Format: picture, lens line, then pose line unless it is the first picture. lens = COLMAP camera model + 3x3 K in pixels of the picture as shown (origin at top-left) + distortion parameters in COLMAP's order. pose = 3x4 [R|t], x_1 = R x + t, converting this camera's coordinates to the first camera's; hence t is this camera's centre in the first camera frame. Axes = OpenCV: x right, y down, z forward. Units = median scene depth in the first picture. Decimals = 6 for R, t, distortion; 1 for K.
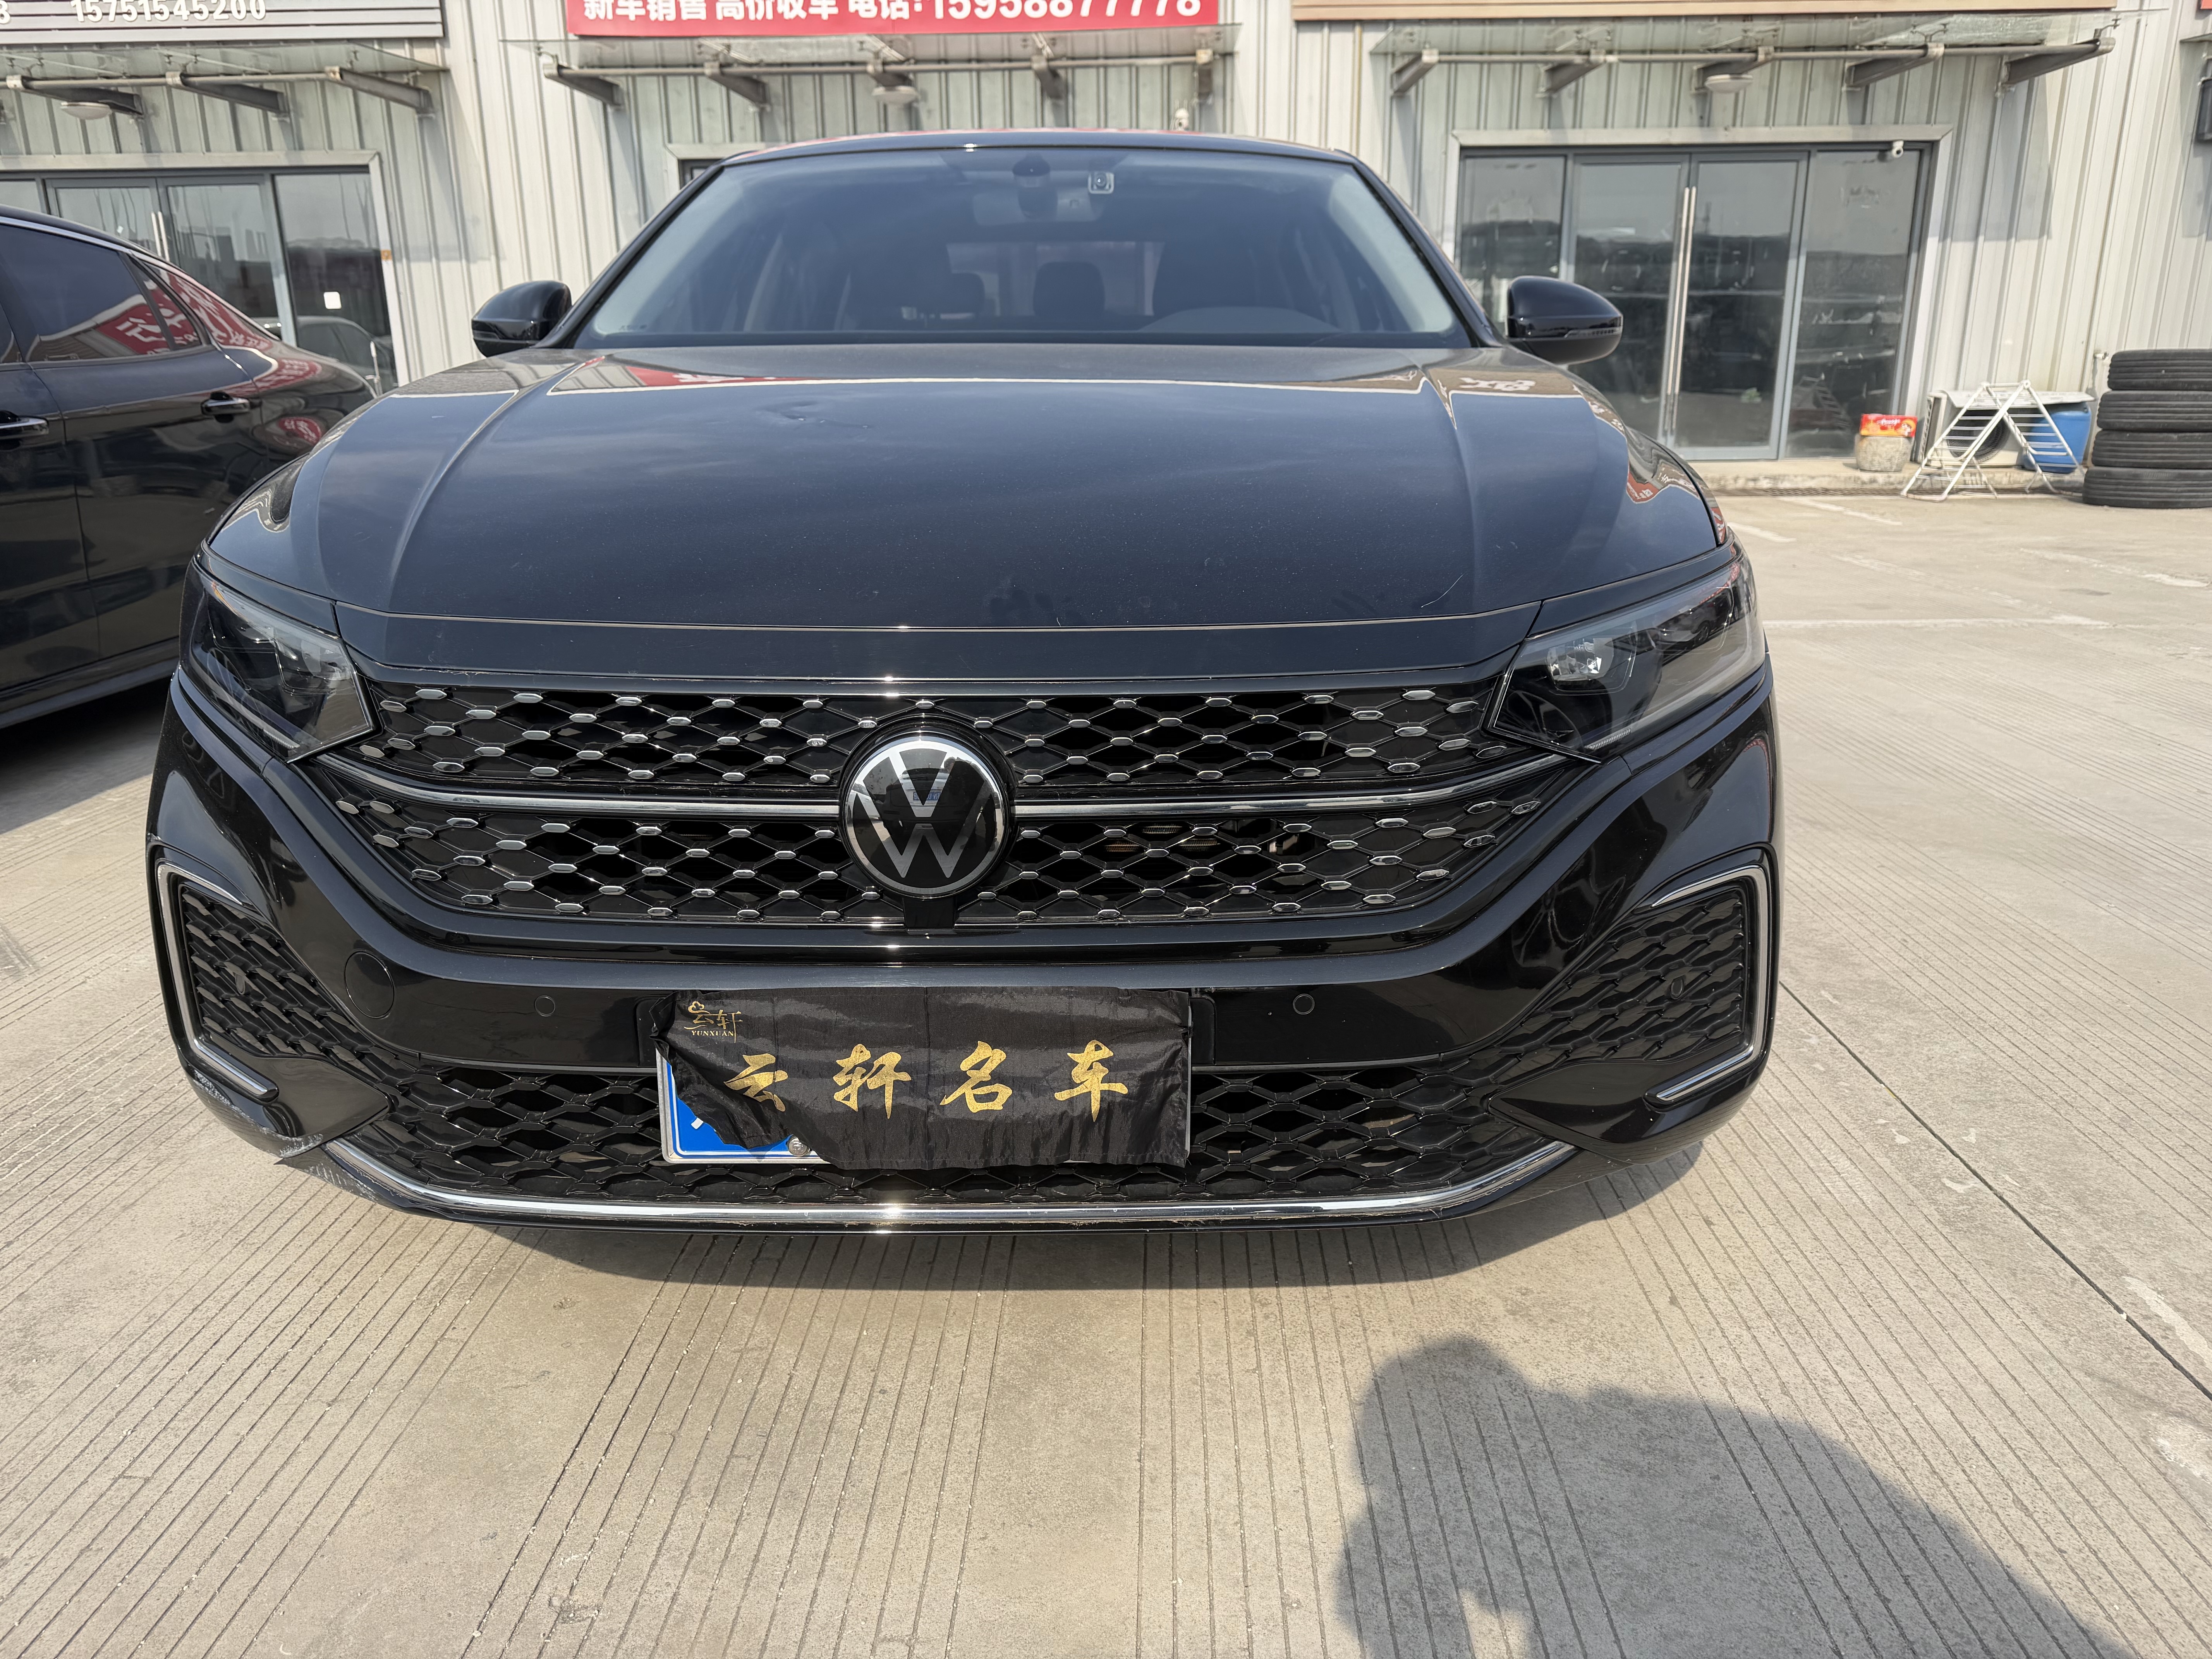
lens RADIAL K [[1577.6, 0, 1104.1], [0, 1577.6, 805.1], [0, 0, 1]] dist [0.012983, -0.014748]
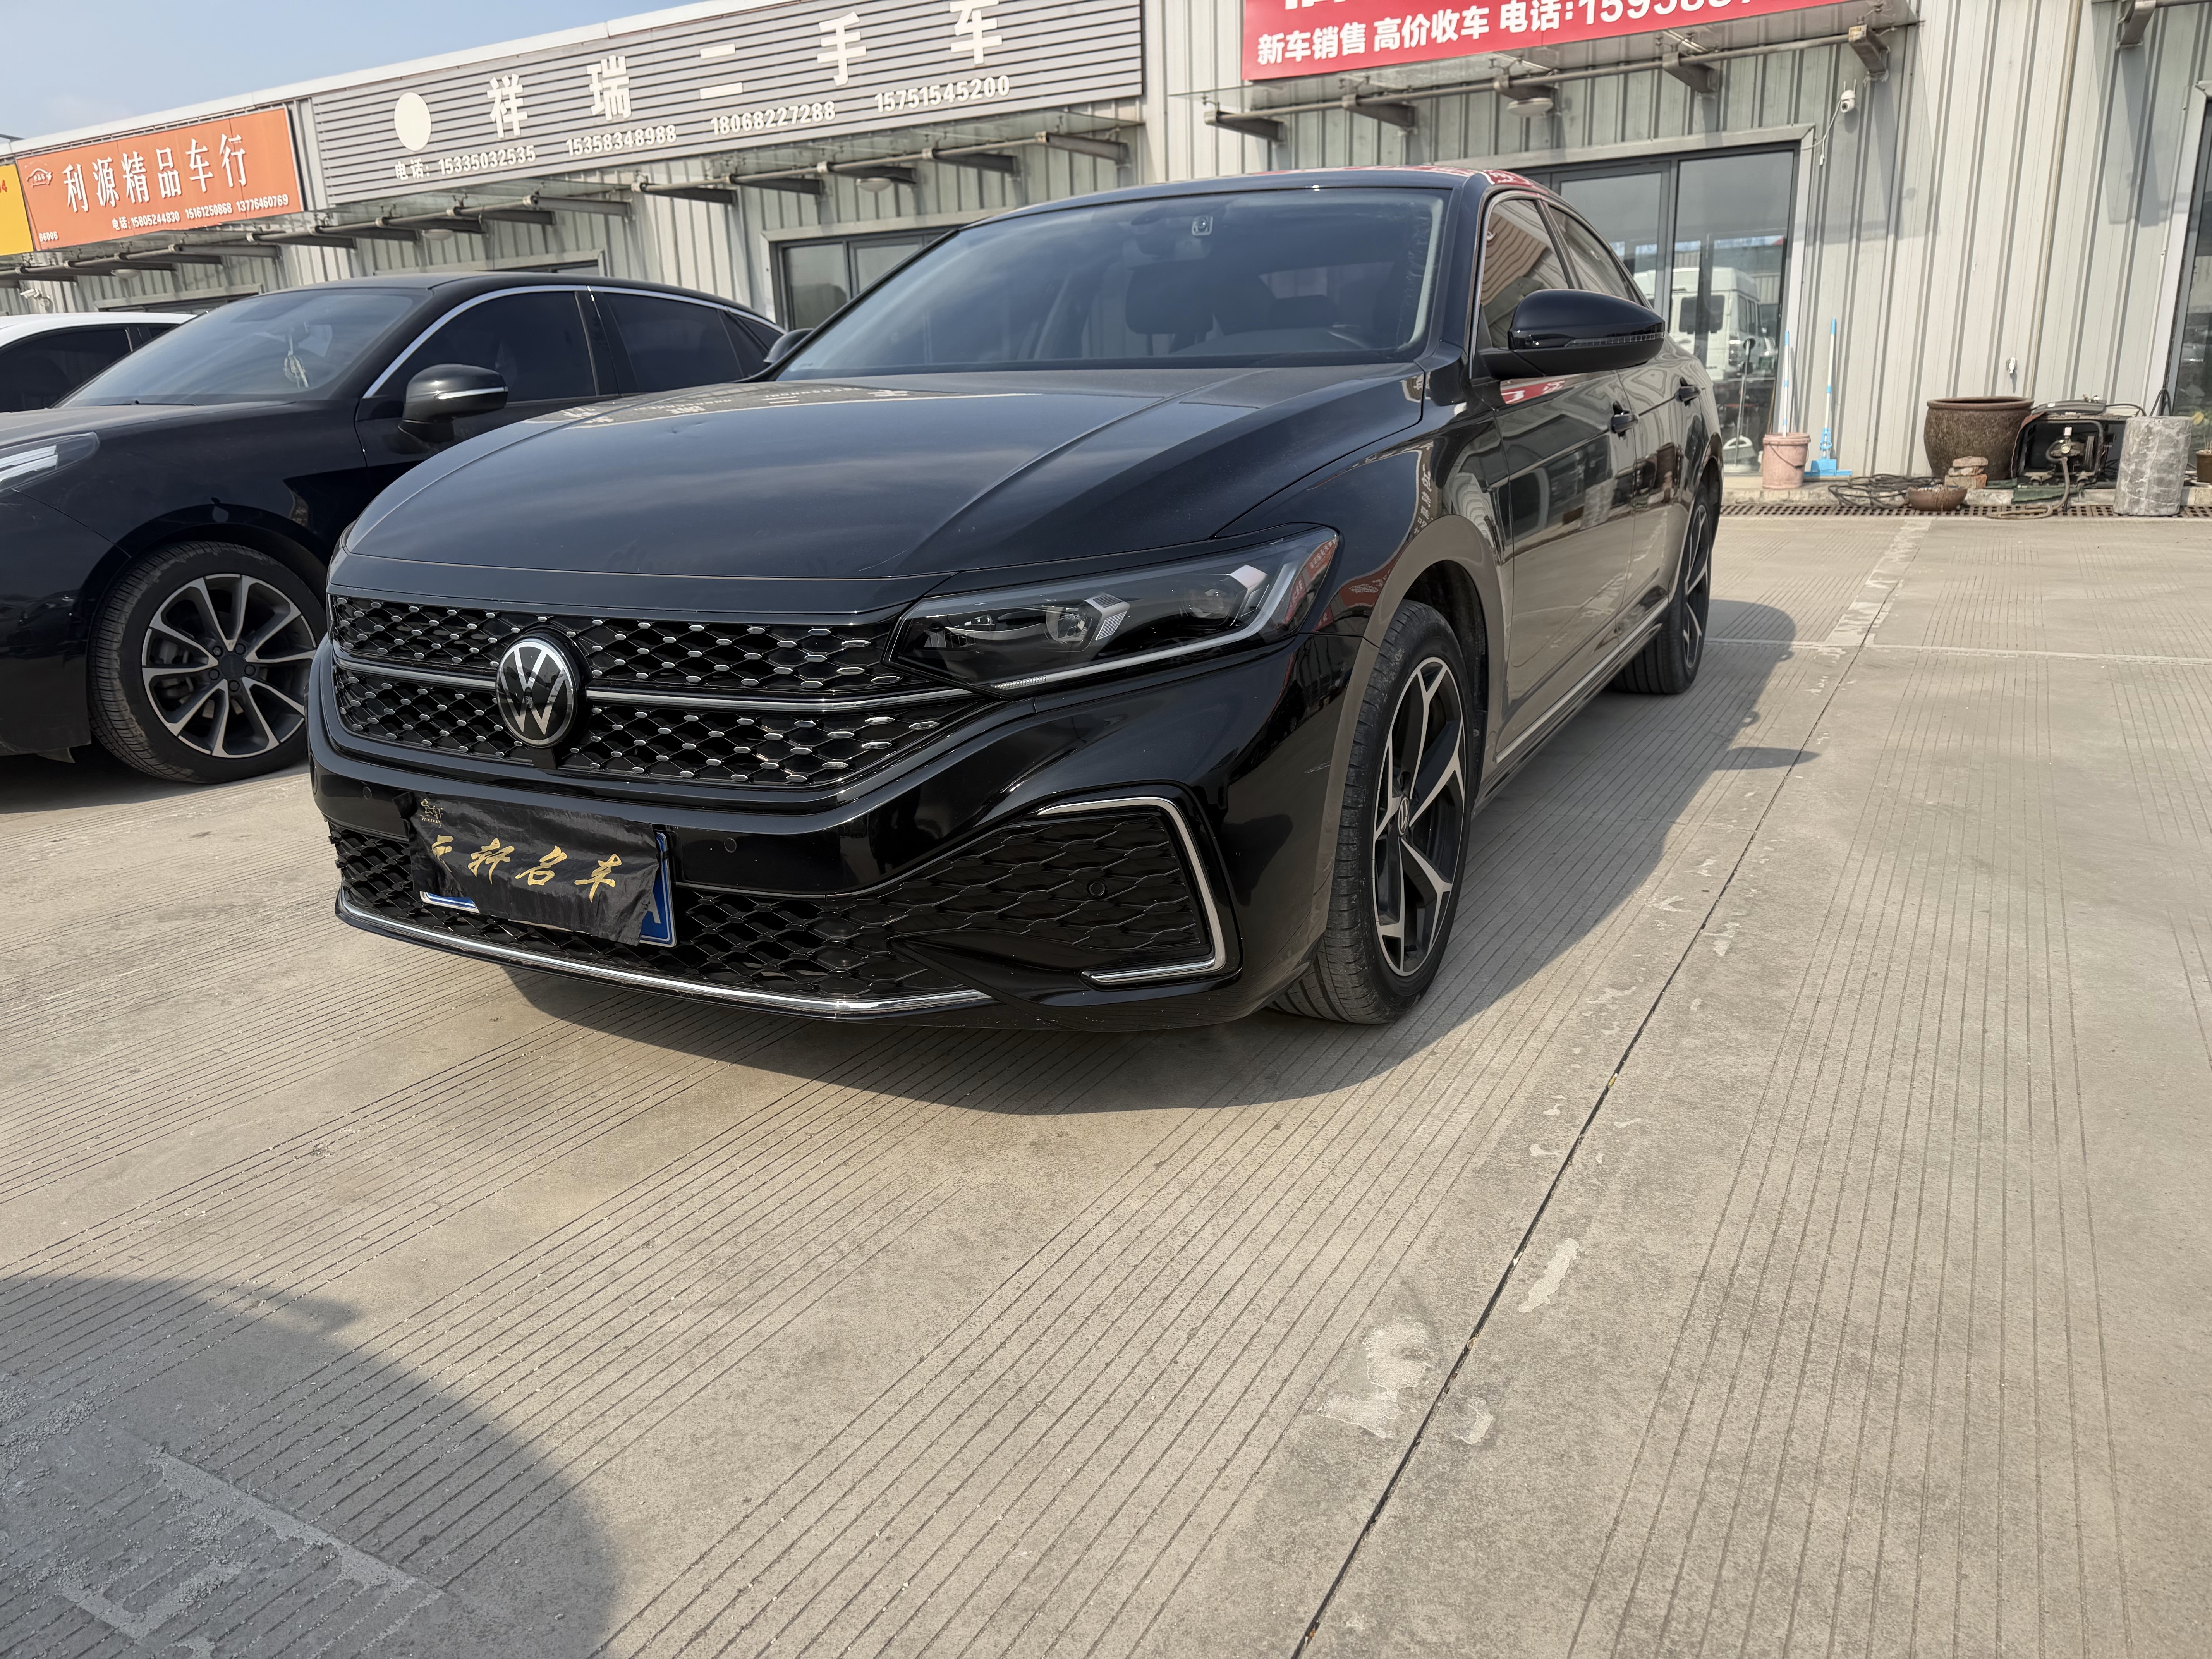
lens RADIAL K [[1565.1, 0, 1106.0], [0, 1565.1, 829.5], [0, 0, 1]] dist [0.004931, -0.002045]
pose [[0.886939, 0.107784, -0.449135, 0.128882], [-0.102809, 0.994066, 0.035534, 0.003392], [0.450299, 0.014659, 0.892757, -0.012371]]
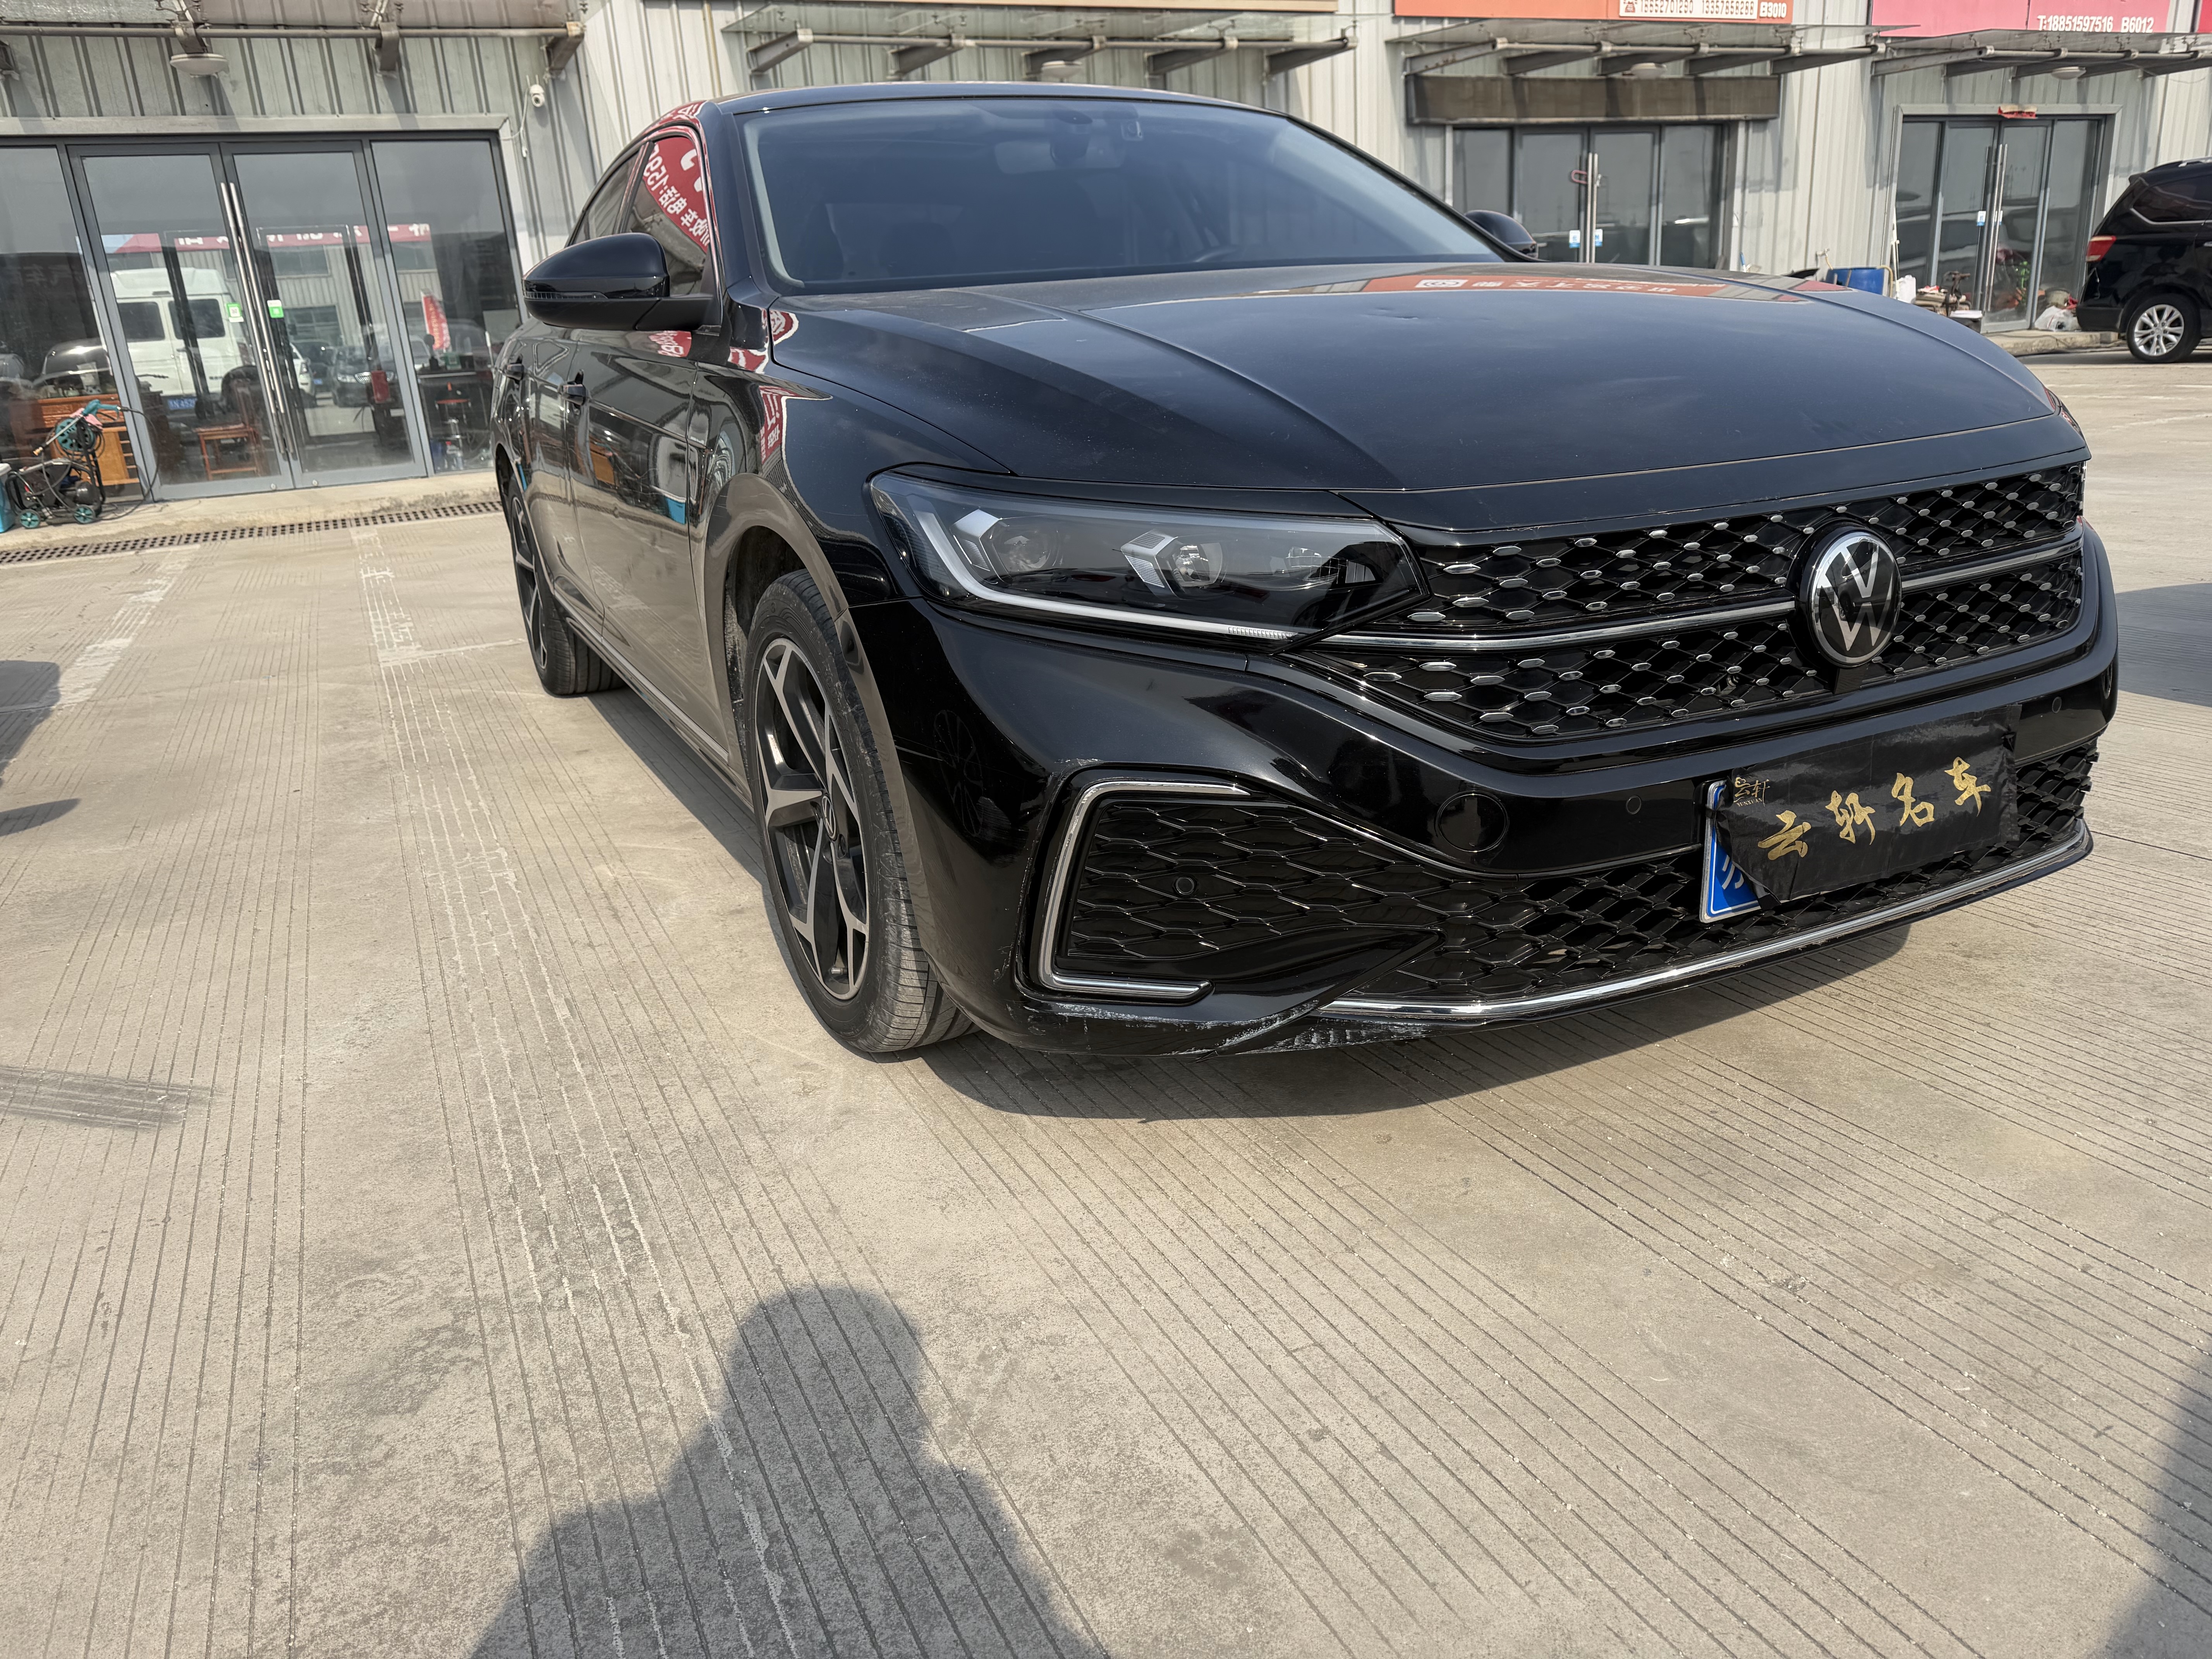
lens RADIAL K [[1565.1, 0, 1106.0], [0, 1565.1, 829.5], [0, 0, 1]] dist [0.004931, -0.002045]
pose [[0.889905, -0.183099, 0.417784, -0.126627], [0.173775, 0.982918, 0.060624, 0.000753], [-0.421747, 0.018650, 0.906522, 0.013470]]
